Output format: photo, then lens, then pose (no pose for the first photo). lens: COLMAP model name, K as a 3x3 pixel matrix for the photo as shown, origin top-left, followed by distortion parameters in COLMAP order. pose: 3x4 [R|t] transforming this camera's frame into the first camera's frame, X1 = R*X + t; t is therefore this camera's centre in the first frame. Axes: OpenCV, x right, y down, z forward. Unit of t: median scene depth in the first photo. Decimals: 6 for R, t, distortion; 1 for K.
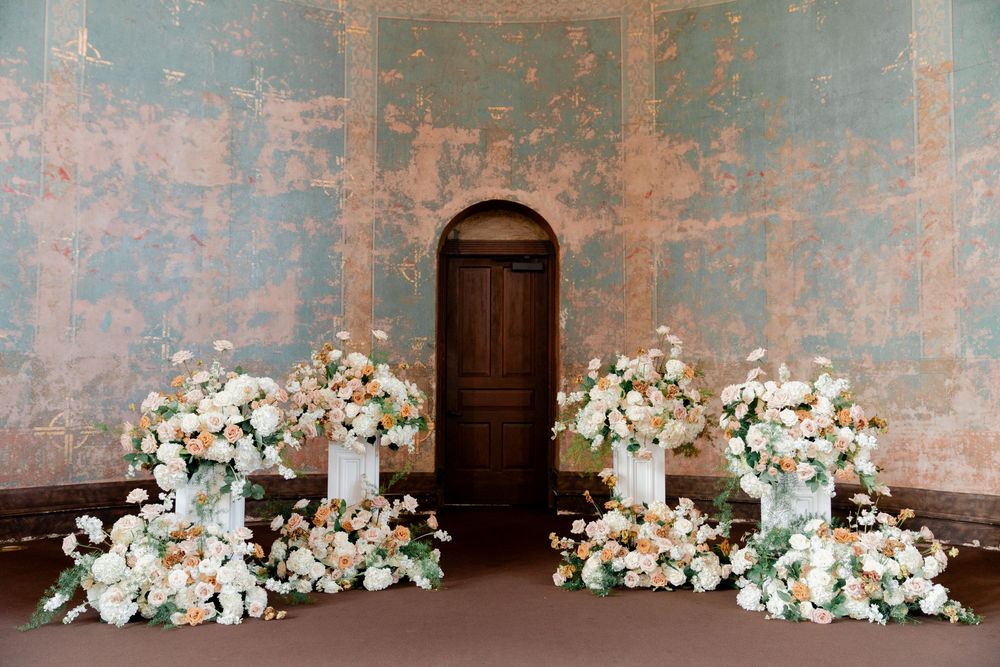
lens RADIAL K [[921.5, 0, 500.4], [0, 921.5, 333.8], [0, 0, 1]] dist [-0.004020, 0.000000]
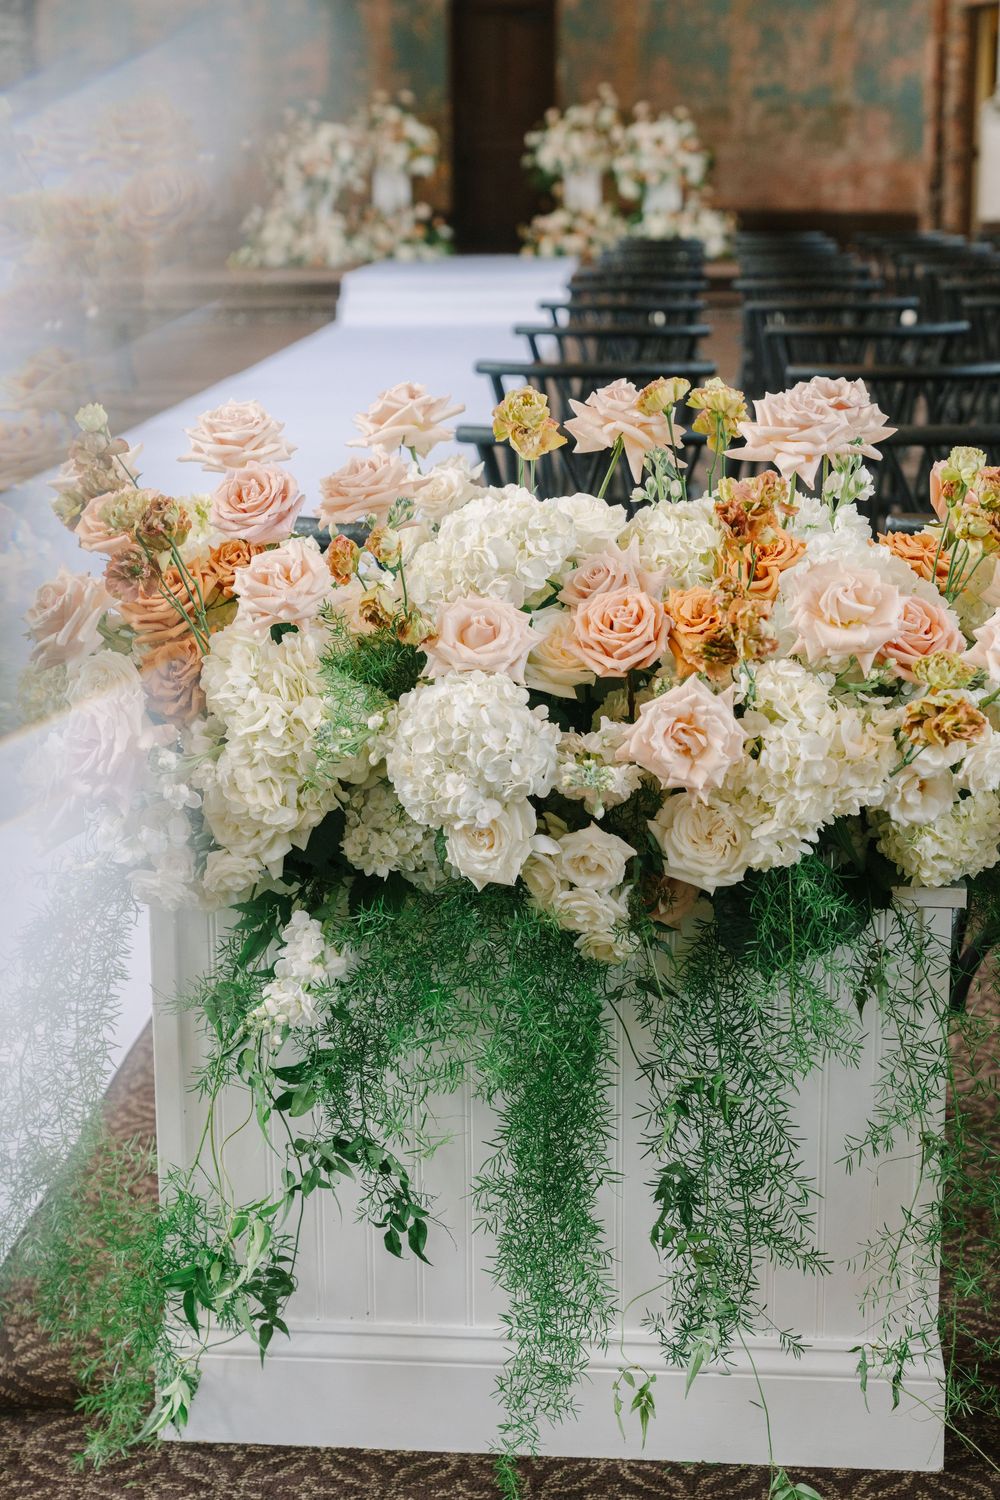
lens RADIAL K [[2366.9, 0, 501.0], [0, 2366.9, 750.0], [0, 0, 1]] dist [-0.011224, 0.000000]
pose [[0.998345, 0.001504, -0.057490, 0.238254], [0.016044, 0.952687, 0.303529, -0.149796], [0.055226, -0.303949, 0.951086, -2.925480]]
